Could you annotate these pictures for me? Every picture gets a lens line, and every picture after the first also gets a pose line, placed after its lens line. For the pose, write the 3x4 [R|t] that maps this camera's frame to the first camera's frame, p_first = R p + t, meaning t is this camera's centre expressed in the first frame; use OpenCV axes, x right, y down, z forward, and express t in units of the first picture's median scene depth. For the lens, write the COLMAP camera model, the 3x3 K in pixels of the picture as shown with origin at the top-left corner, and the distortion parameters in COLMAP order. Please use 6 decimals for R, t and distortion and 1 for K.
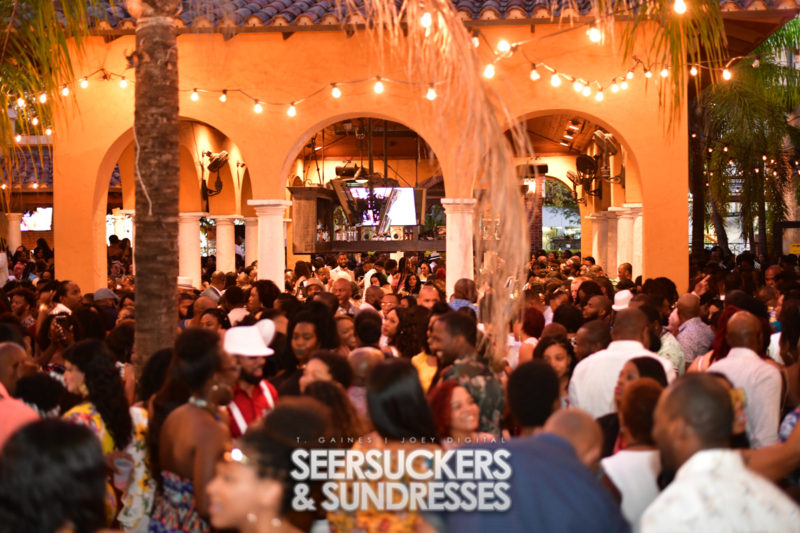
lens RADIAL K [[1188.5, 0, 416.3], [0, 1188.5, 263.1], [0, 0, 1]] dist [-0.105472, 0.000000]
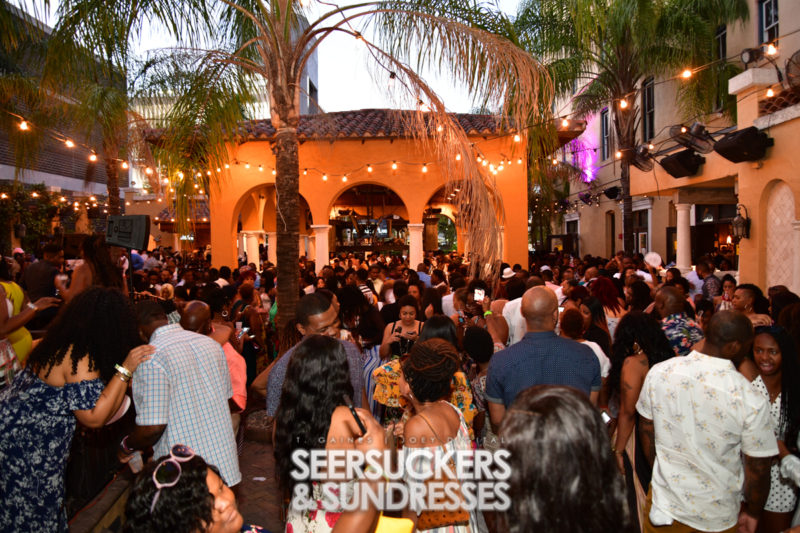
lens RADIAL K [[561.3, 0, 399.8], [0, 561.3, 262.7], [0, 0, 1]] dist [-0.063896, 0.018254]
pose [[0.996793, -0.010657, 0.079305, -0.111401], [0.009893, 0.999901, 0.010018, 0.003815], [-0.079403, -0.009201, 0.996800, 0.074881]]
